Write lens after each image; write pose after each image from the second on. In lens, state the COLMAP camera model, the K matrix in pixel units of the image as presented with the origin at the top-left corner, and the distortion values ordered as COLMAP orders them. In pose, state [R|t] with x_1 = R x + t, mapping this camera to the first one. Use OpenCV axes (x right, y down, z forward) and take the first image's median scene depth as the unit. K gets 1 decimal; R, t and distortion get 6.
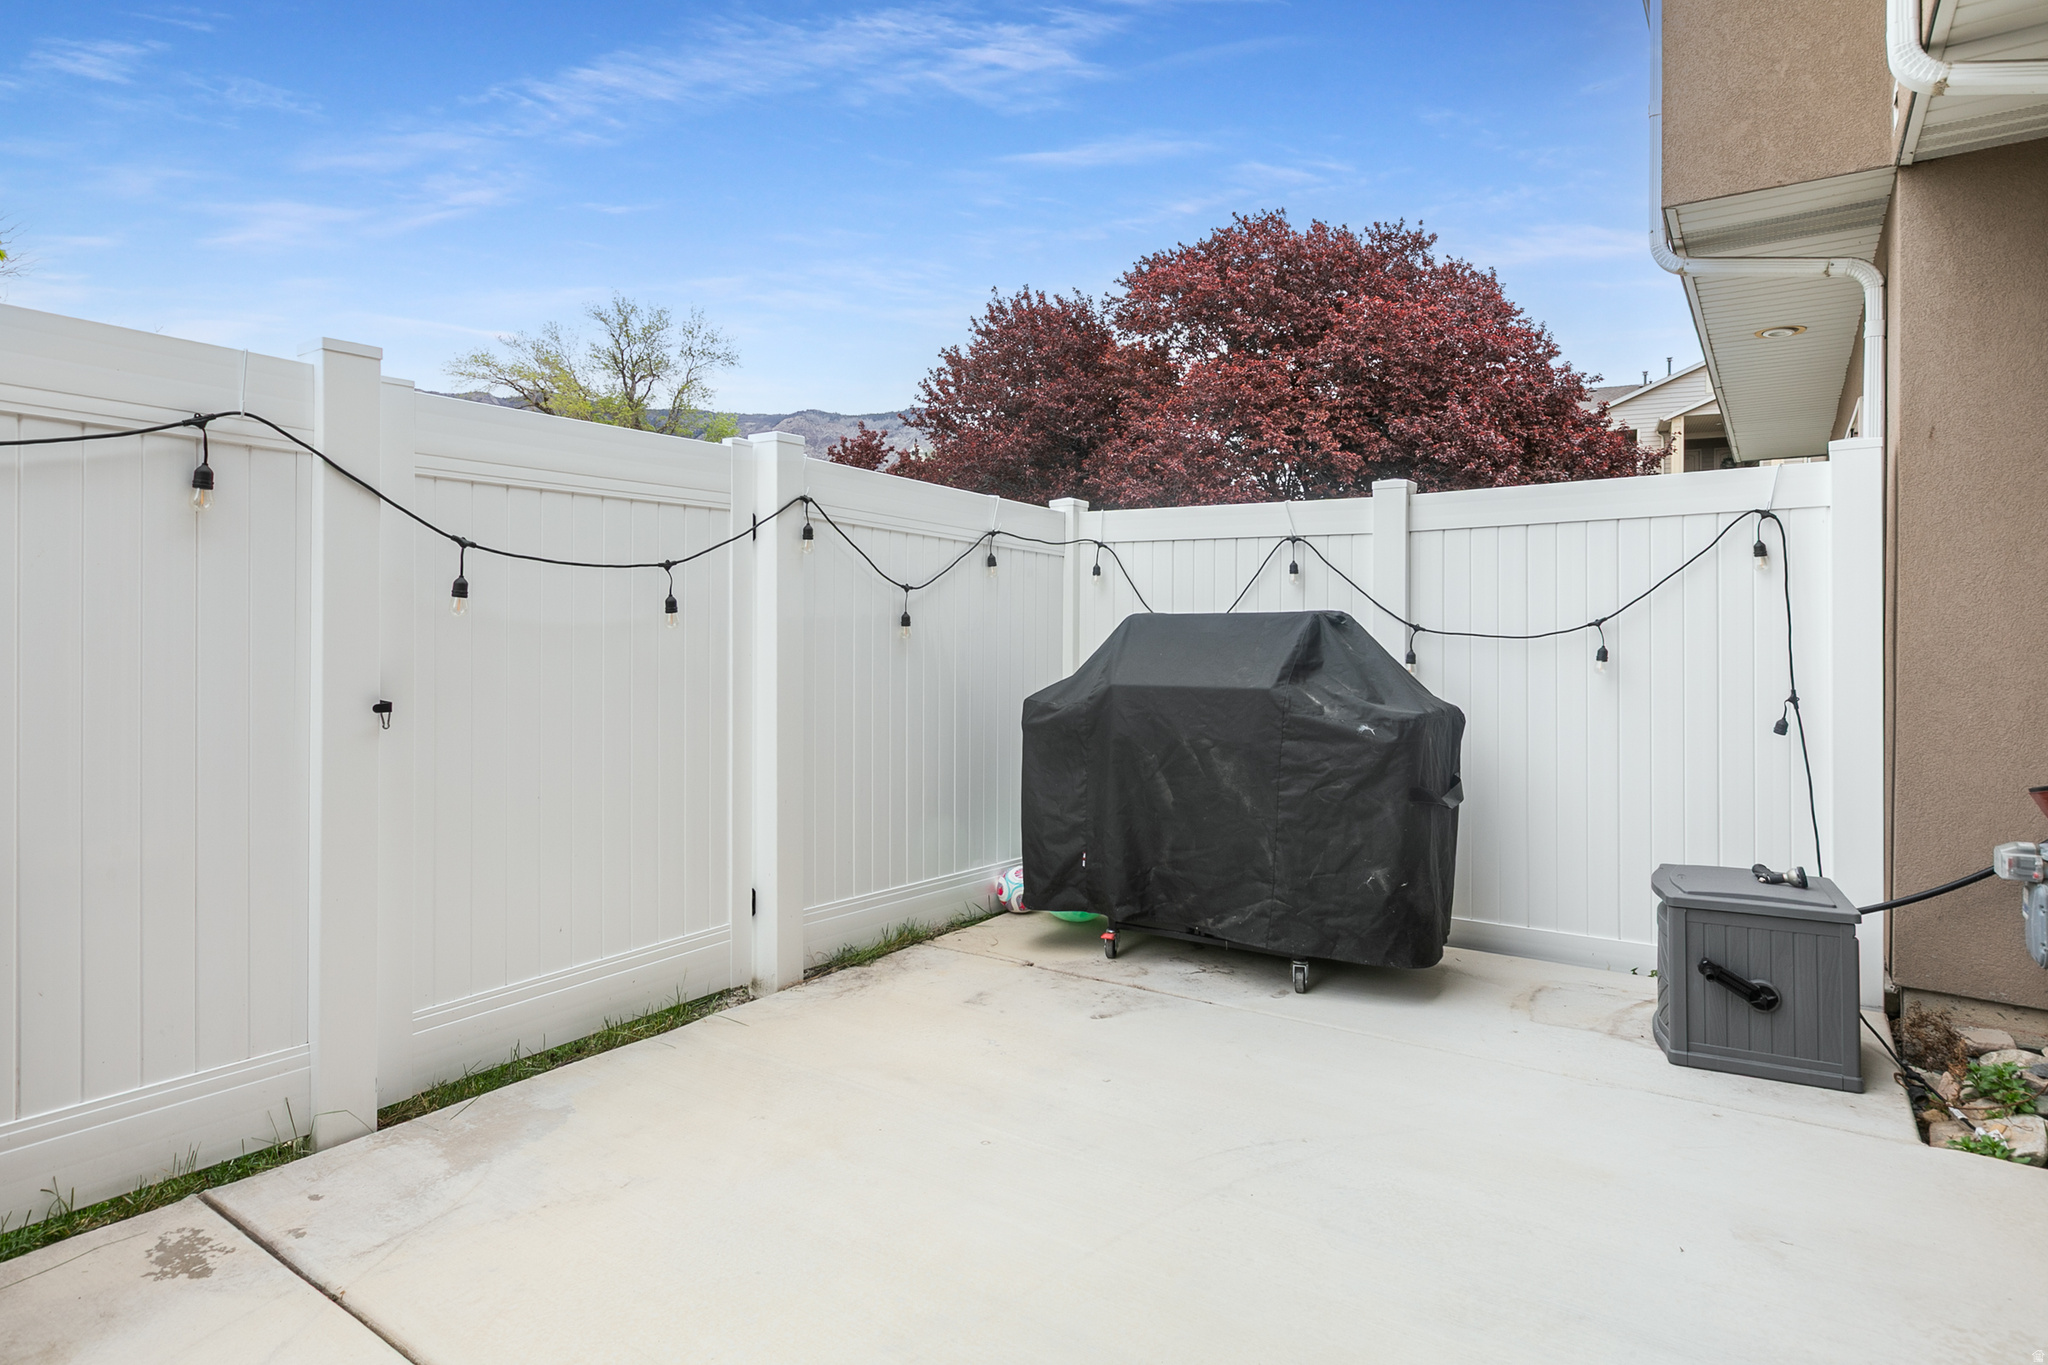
lens RADIAL K [[1105.9, 0, 1023.4], [0, 1105.9, 611.2], [0, 0, 1]] dist [-0.000530, -0.002272]
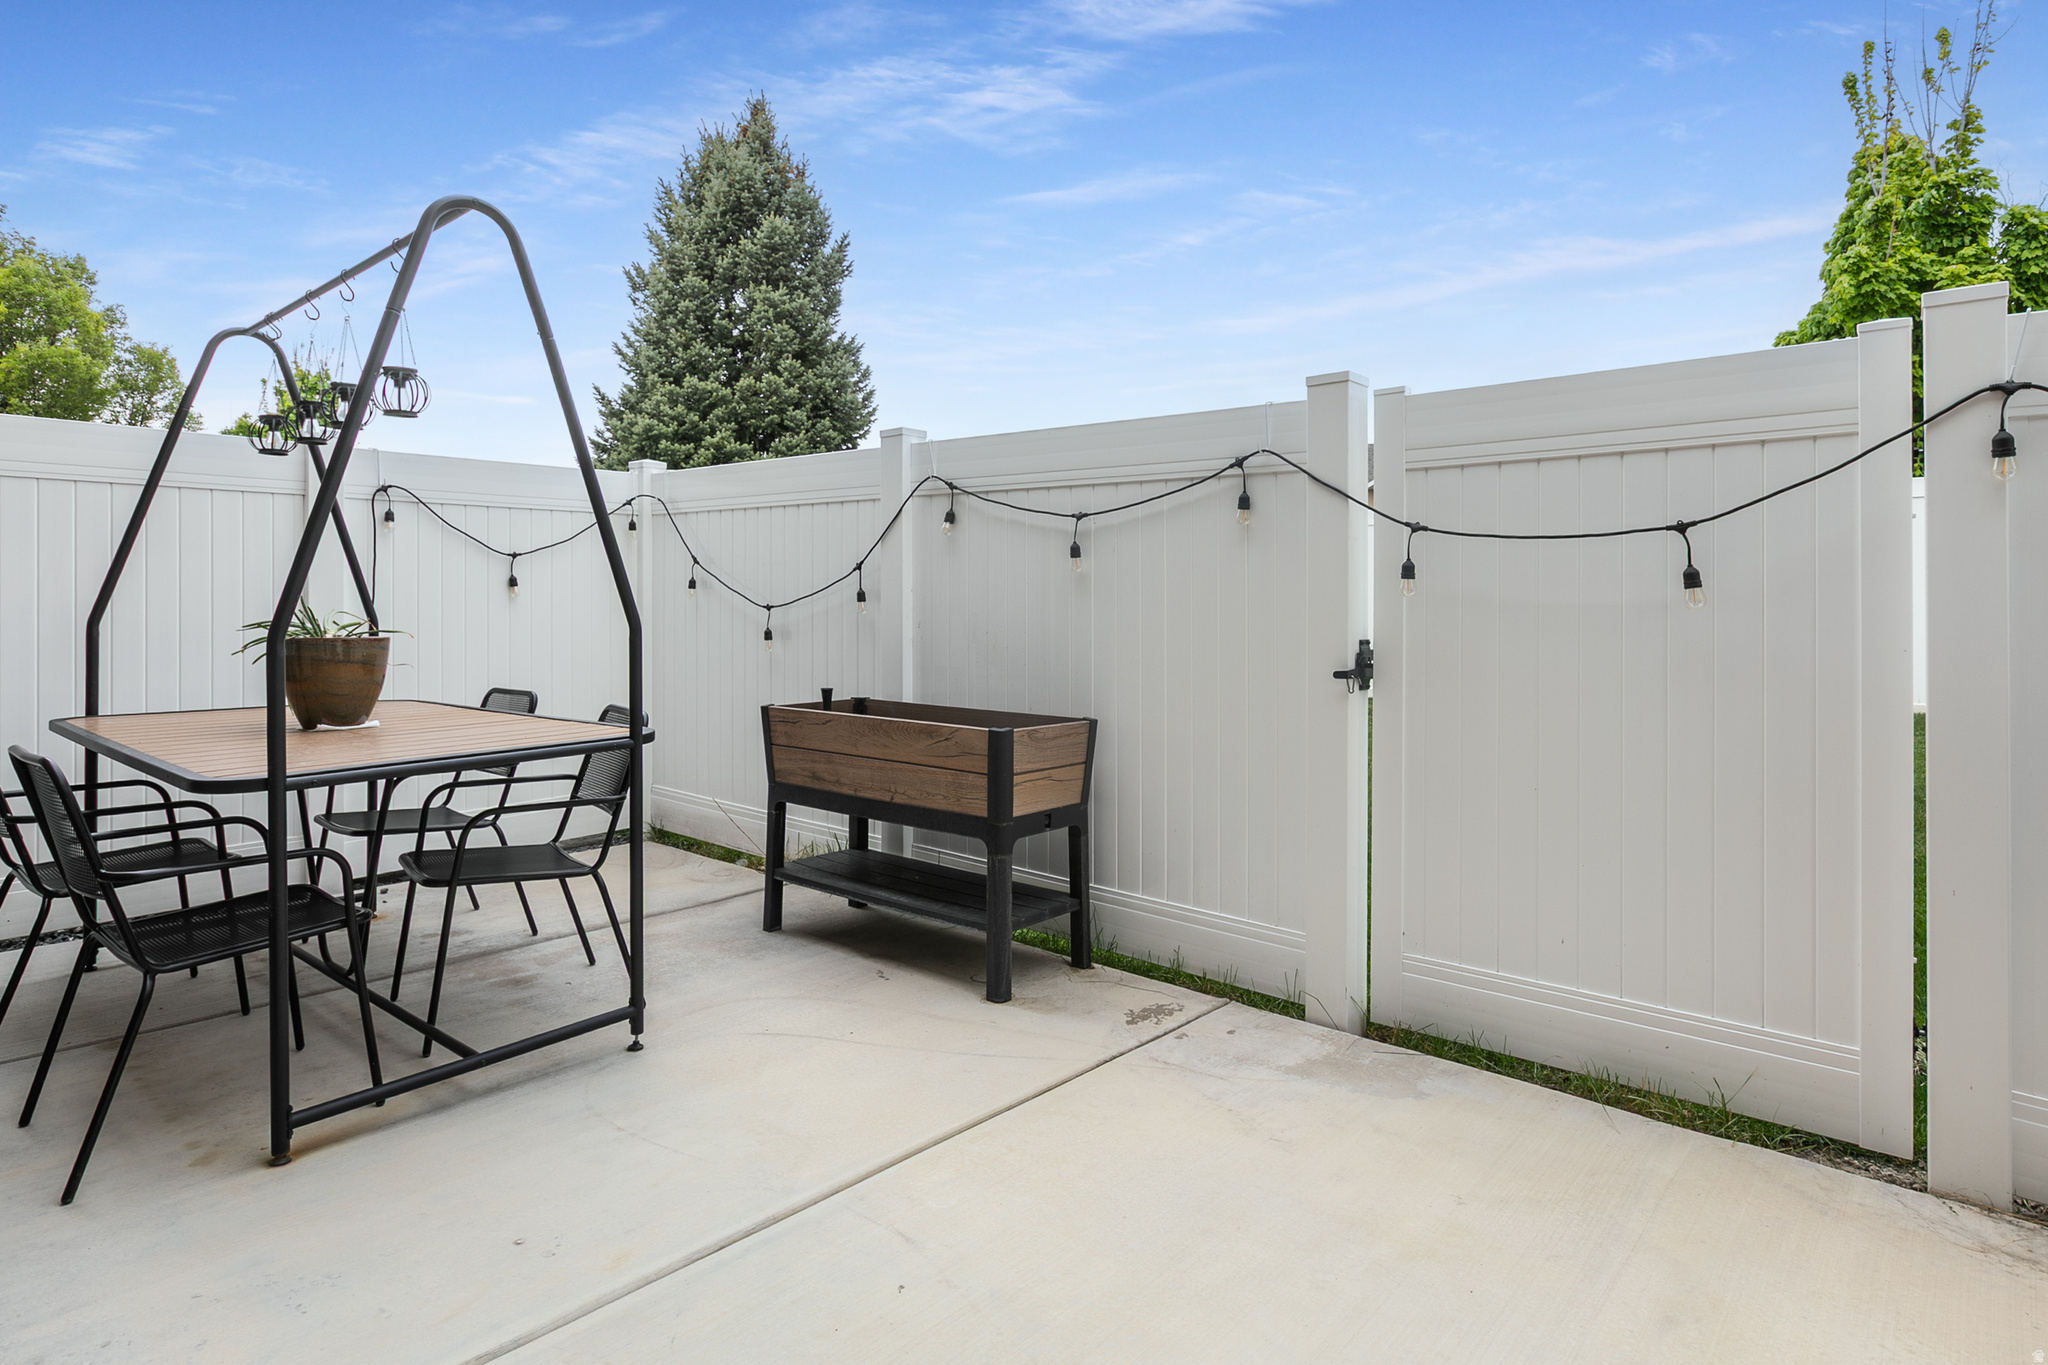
lens RADIAL K [[1105.9, 0, 1023.4], [0, 1105.9, 611.2], [0, 0, 1]] dist [-0.000530, -0.002272]
pose [[-0.113356, 0.000161, -0.993554, 0.653990], [0.011706, 0.999931, -0.001173, 0.016658], [0.993485, -0.011763, -0.113350, 0.822755]]
